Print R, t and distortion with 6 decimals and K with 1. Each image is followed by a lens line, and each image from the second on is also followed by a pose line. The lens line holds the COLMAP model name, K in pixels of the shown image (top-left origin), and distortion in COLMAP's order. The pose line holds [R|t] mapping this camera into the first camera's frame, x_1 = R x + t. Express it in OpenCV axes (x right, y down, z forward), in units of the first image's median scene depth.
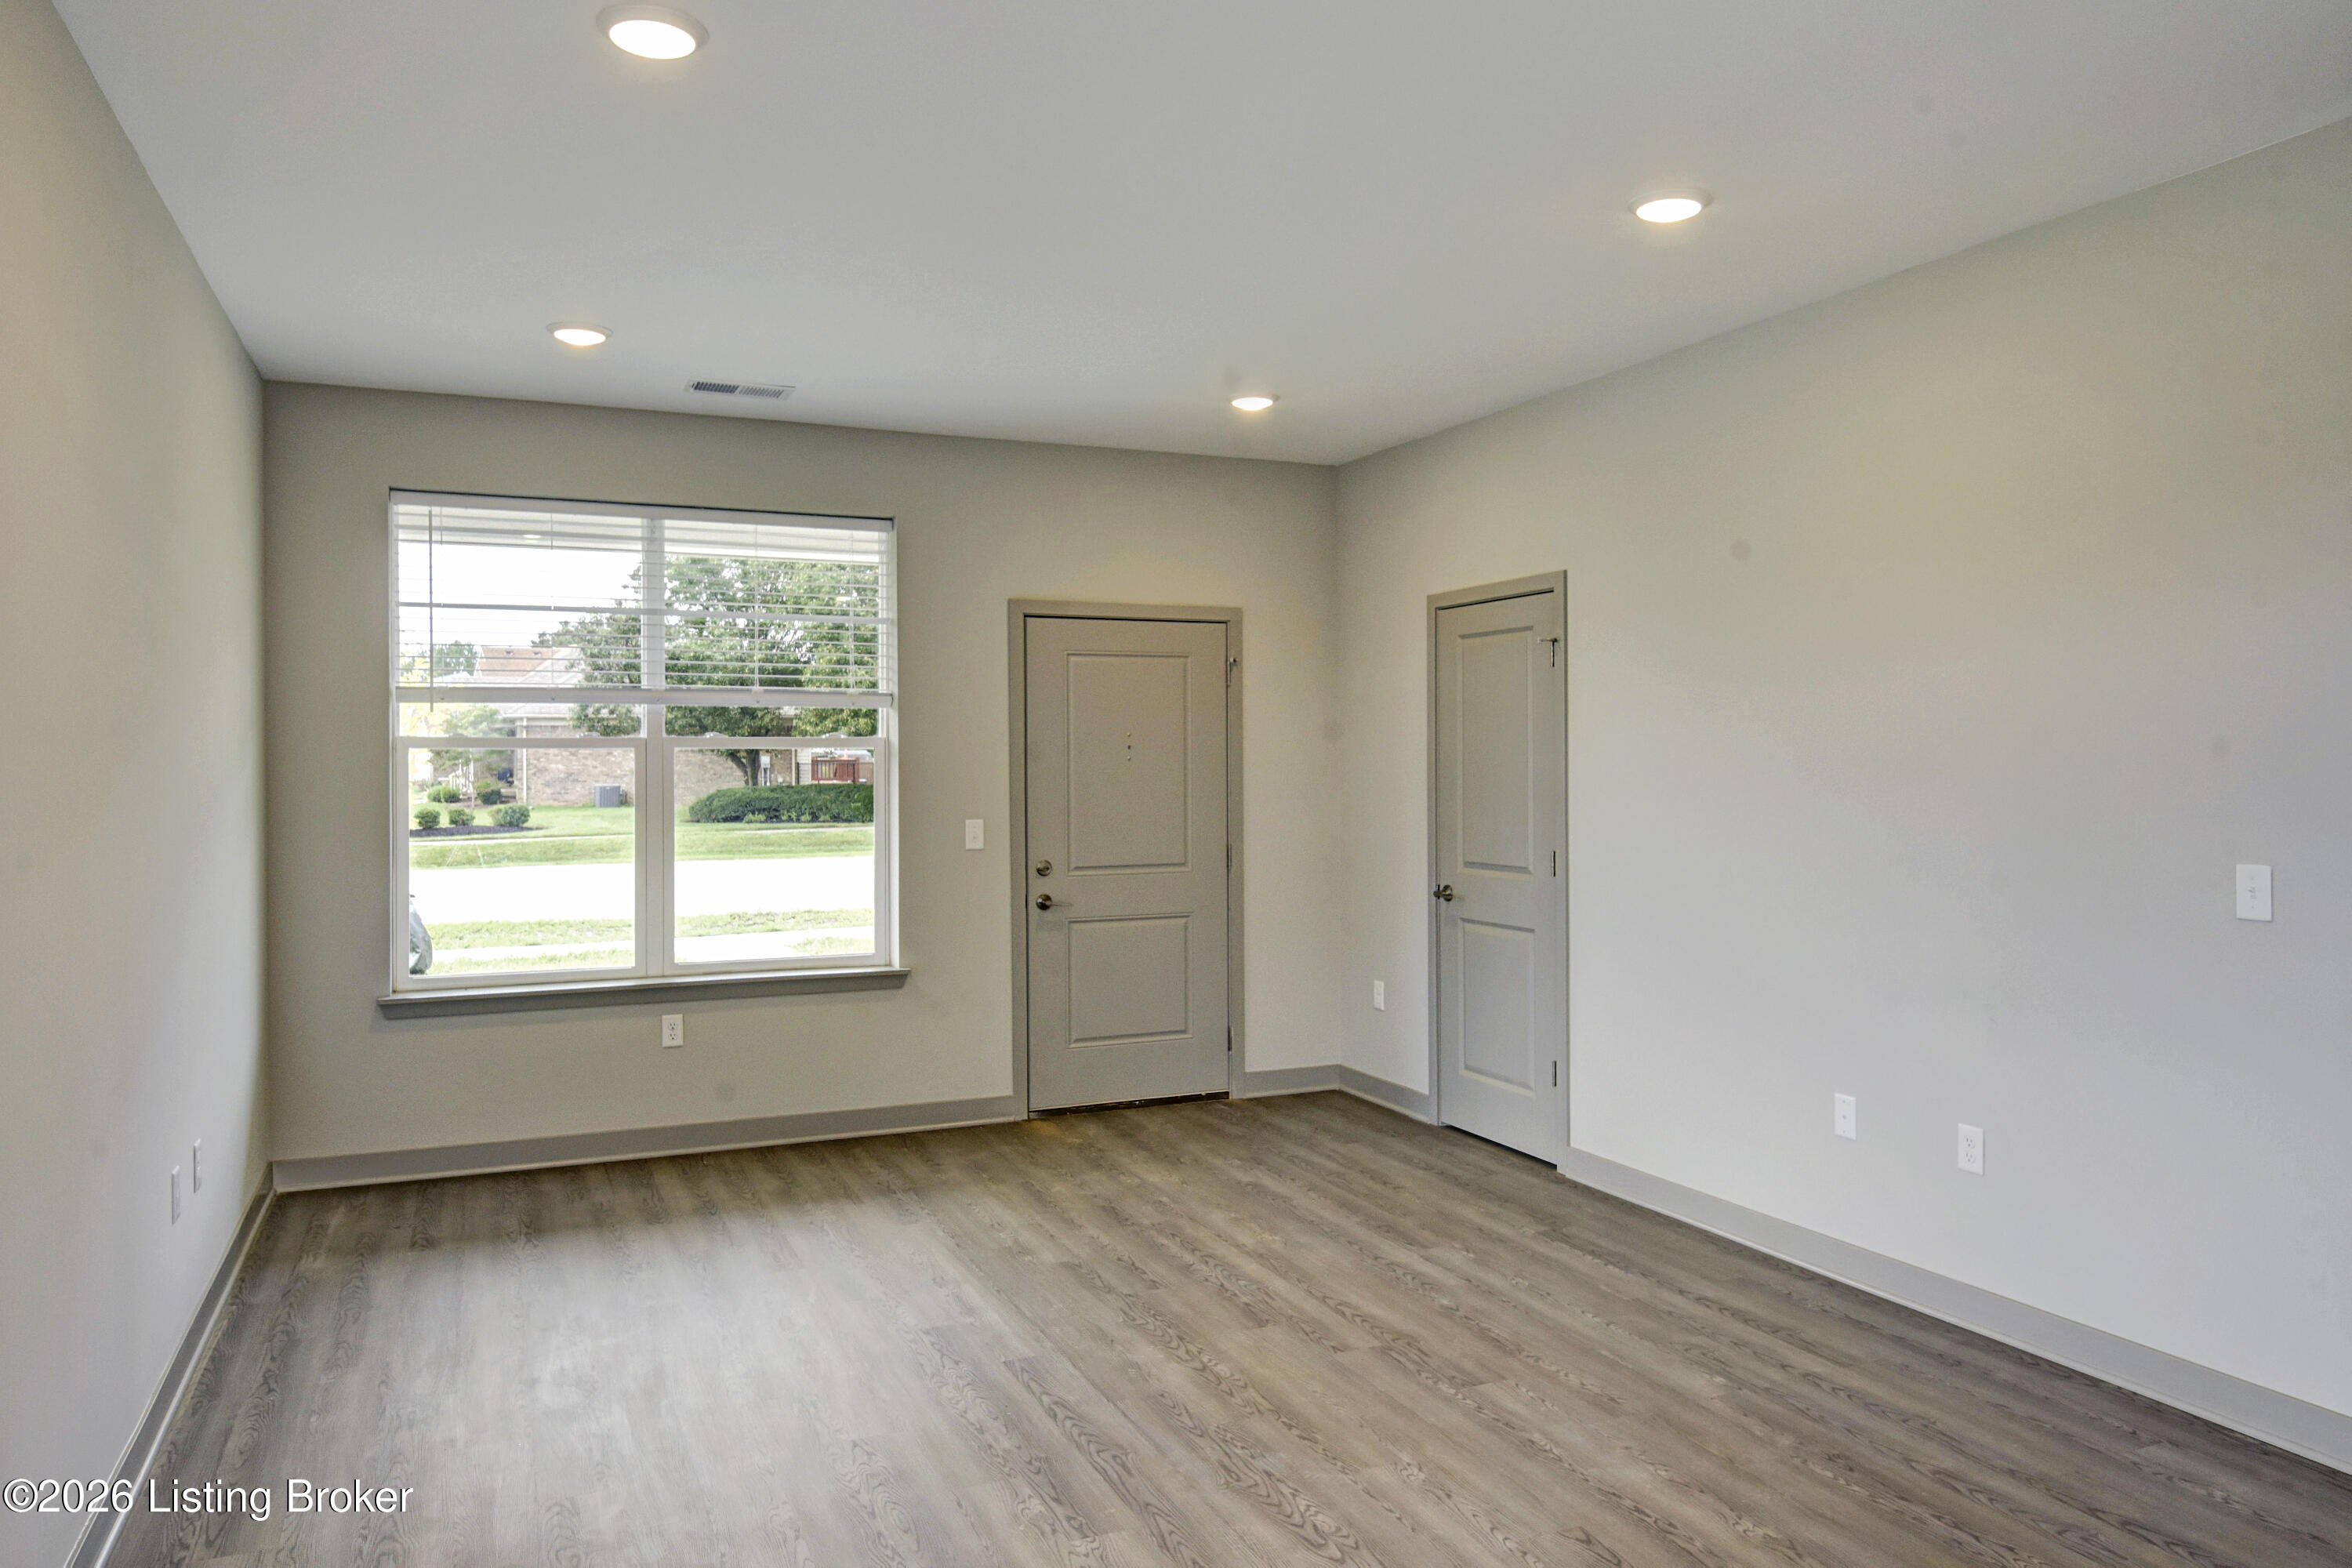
lens RADIAL K [[1594.4, 0, 1176.0], [0, 1594.4, 784.0], [0, 0, 1]] dist [0.009904, 0.002265]
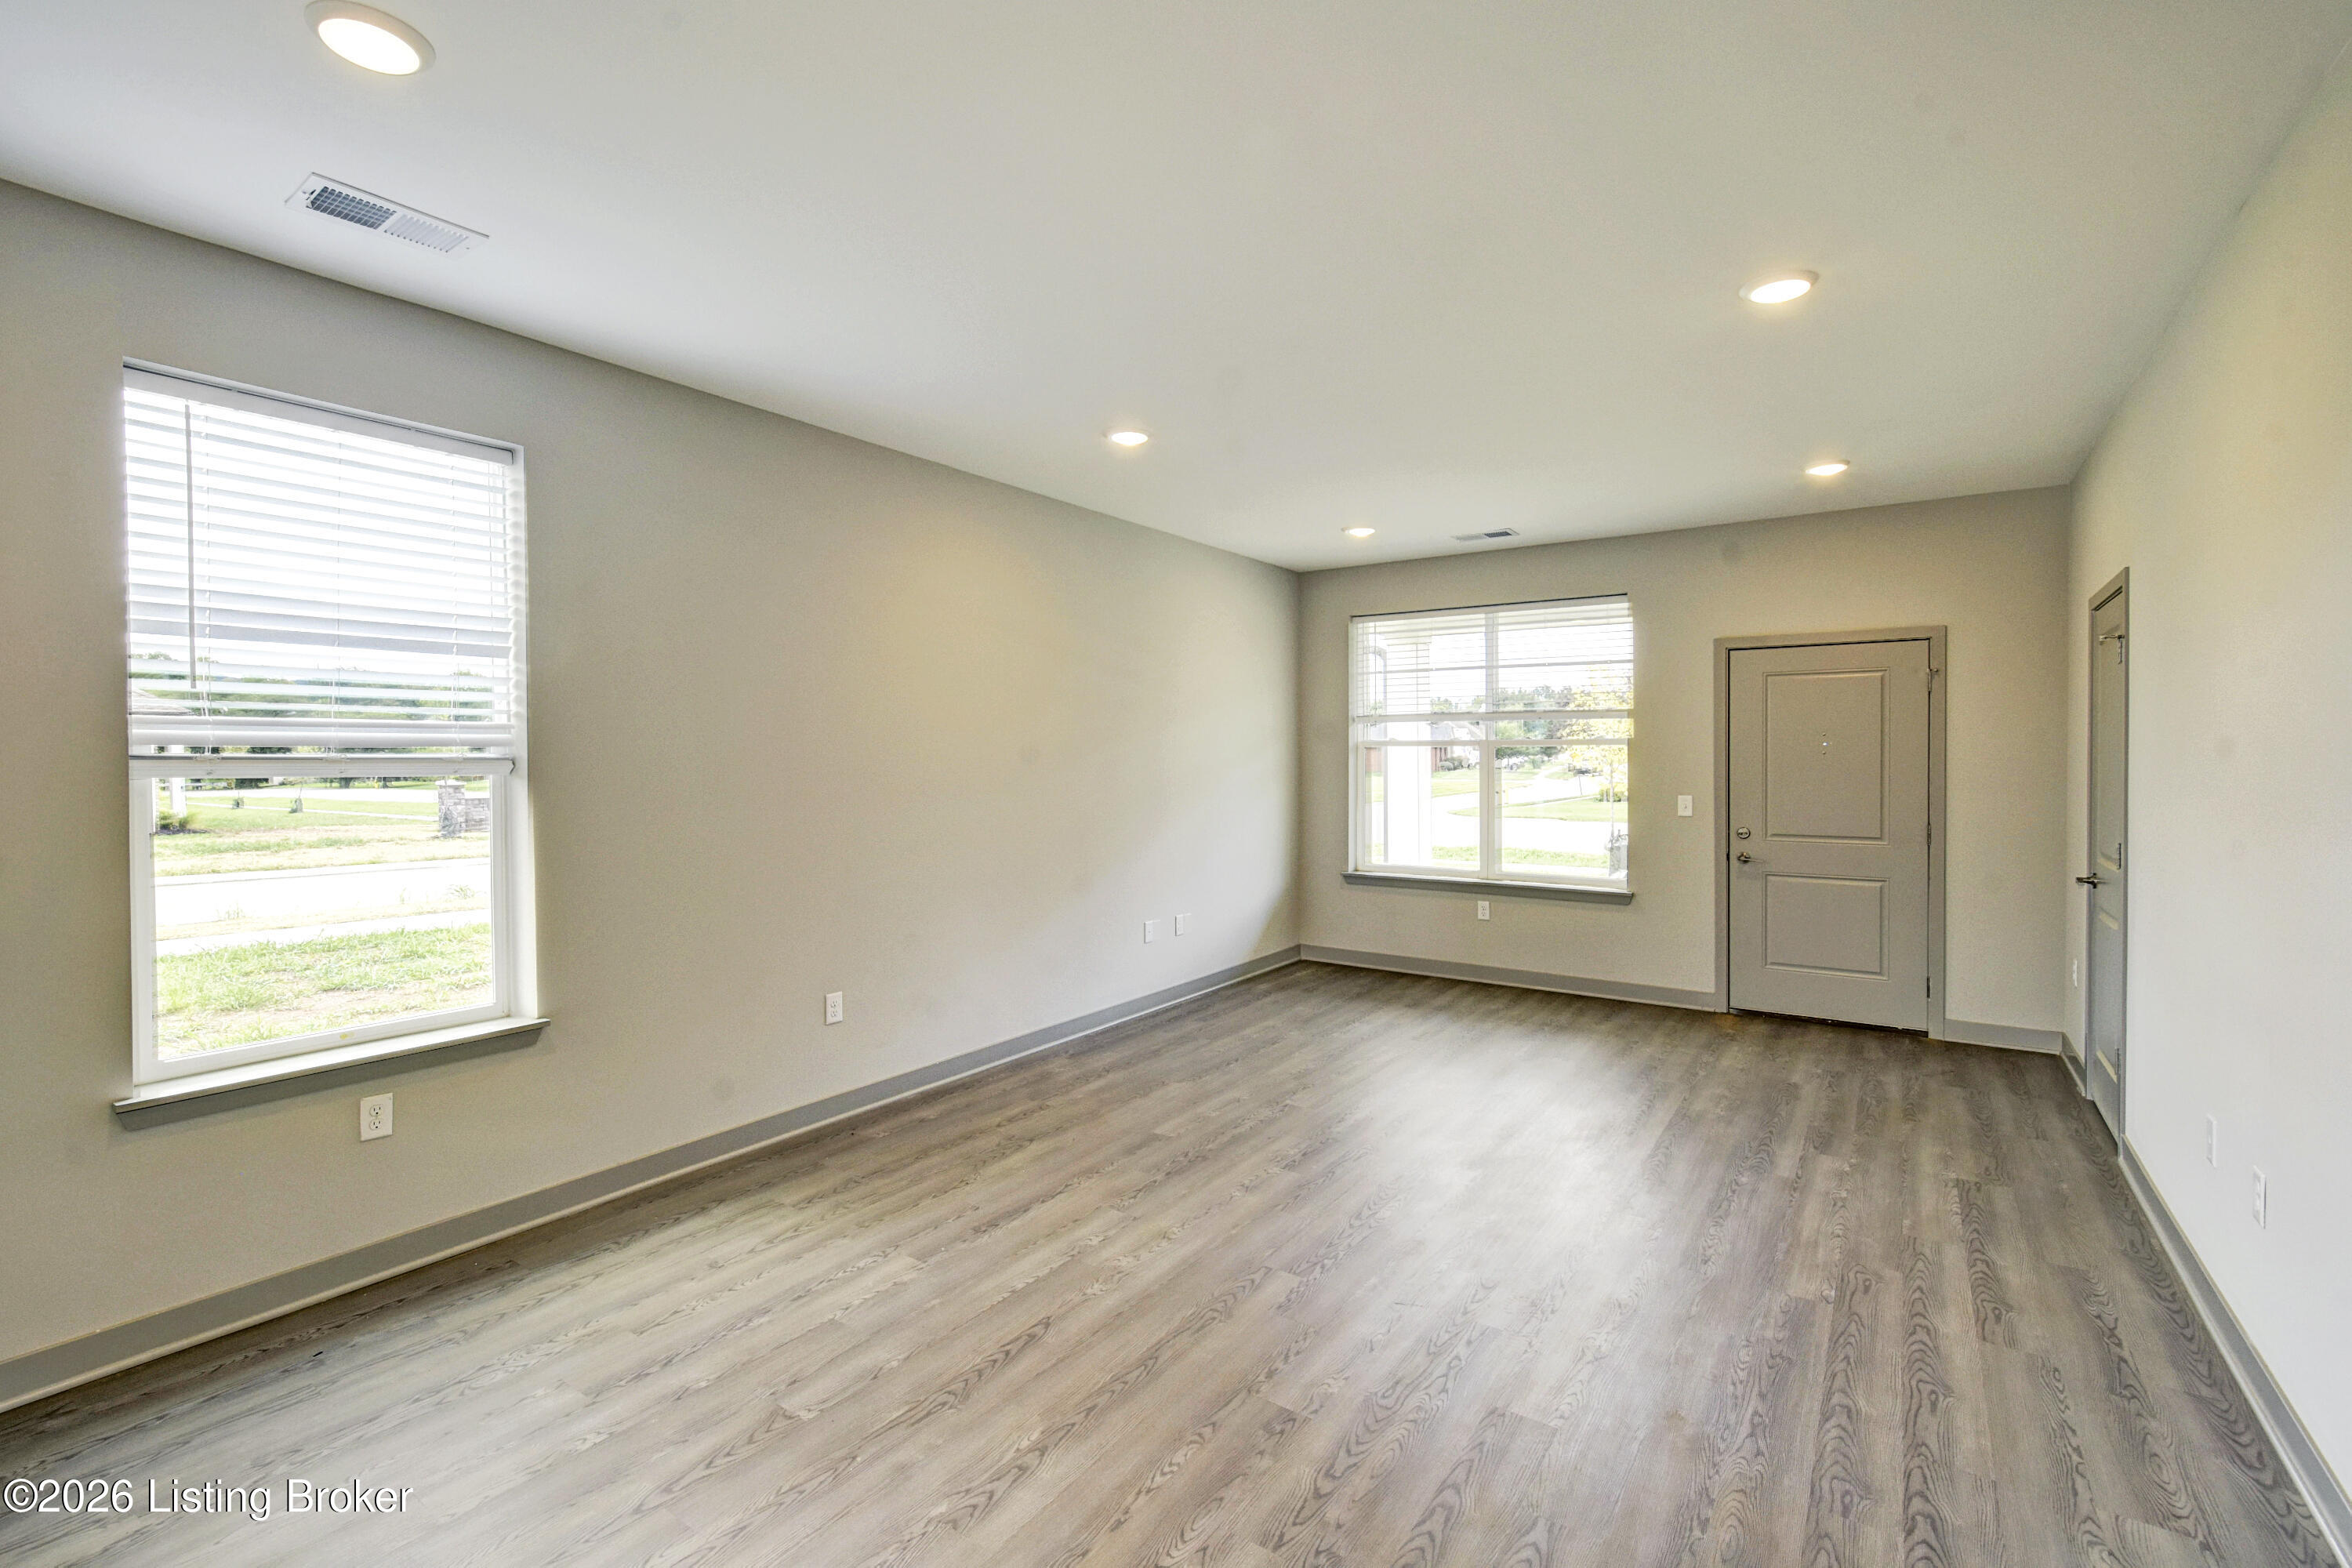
lens RADIAL K [[1026.7, 0, 1176.0], [0, 1026.7, 784.0], [0, 0, 1]] dist [0.000625, -0.000127]
pose [[0.521238, 0.025365, -0.853034, 0.520834], [-0.014179, 0.999678, 0.021062, -0.001118], [0.853293, 0.001117, 0.521430, 0.156266]]
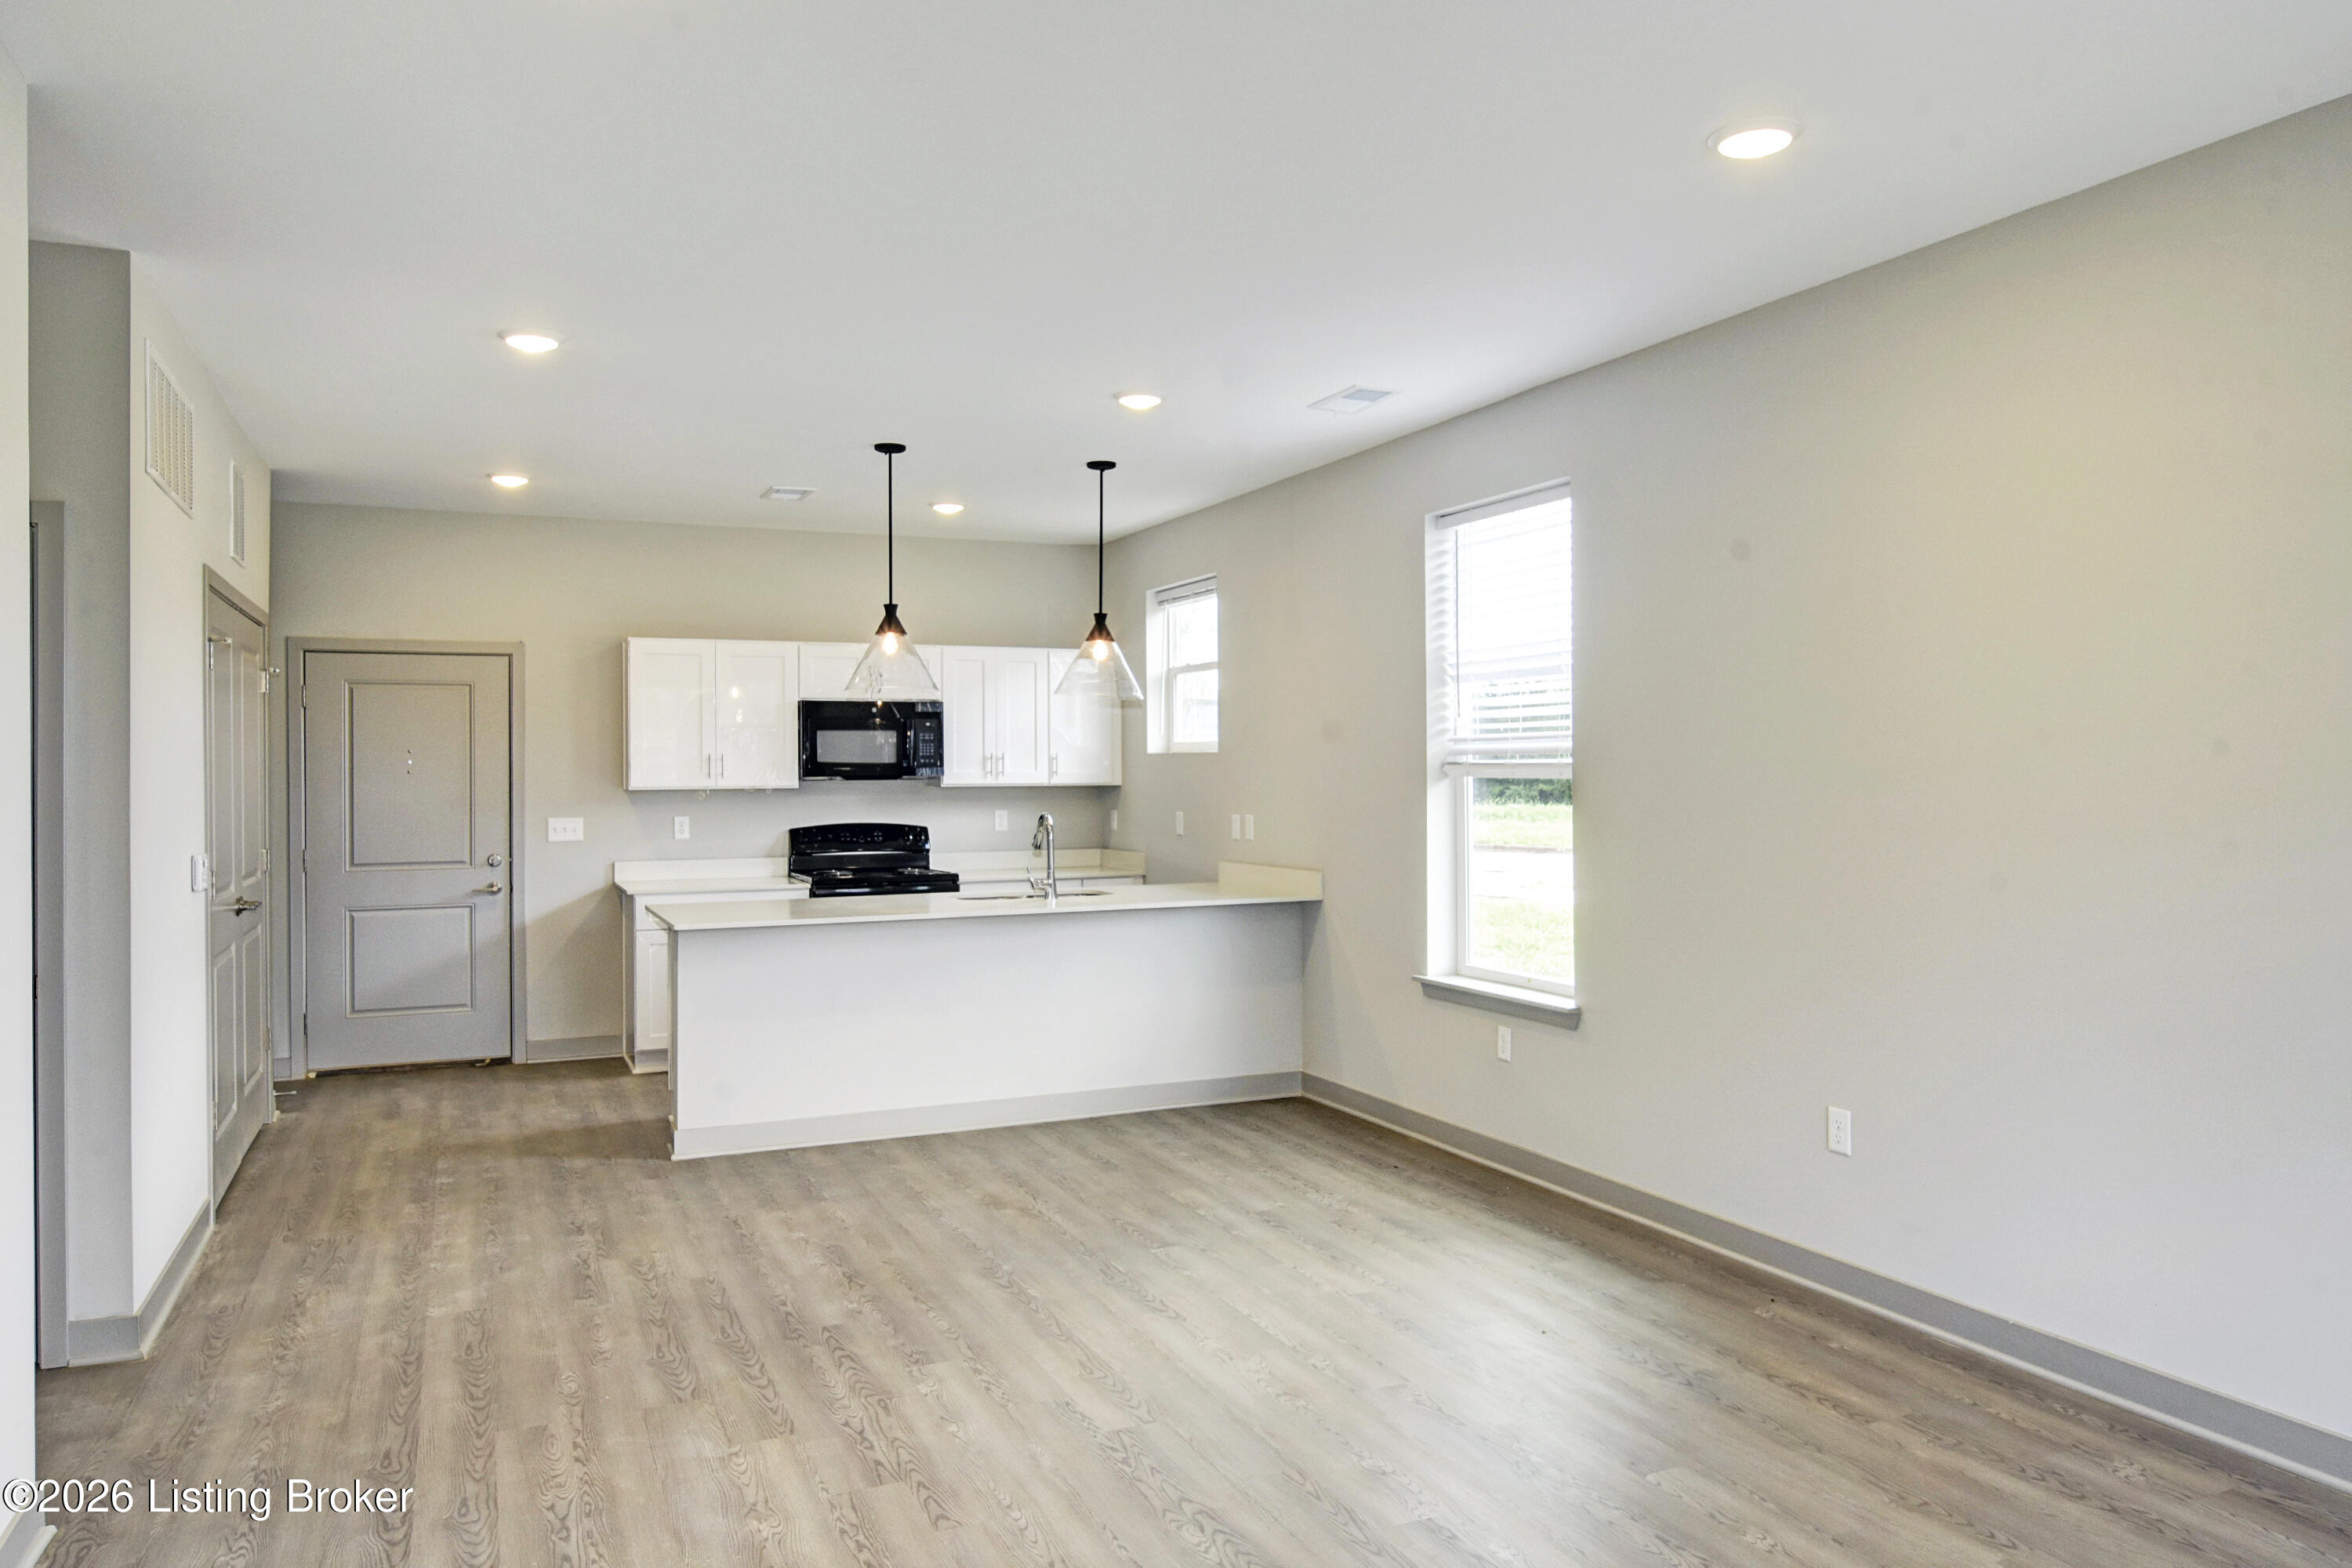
lens RADIAL K [[1594.4, 0, 1176.0], [0, 1594.4, 784.0], [0, 0, 1]] dist [0.009904, 0.002265]
pose [[-0.999896, 0.011098, -0.009249, 0.063601], [0.010855, 0.999606, 0.025889, -0.014245], [0.009533, 0.025786, -0.999622, 1.172672]]
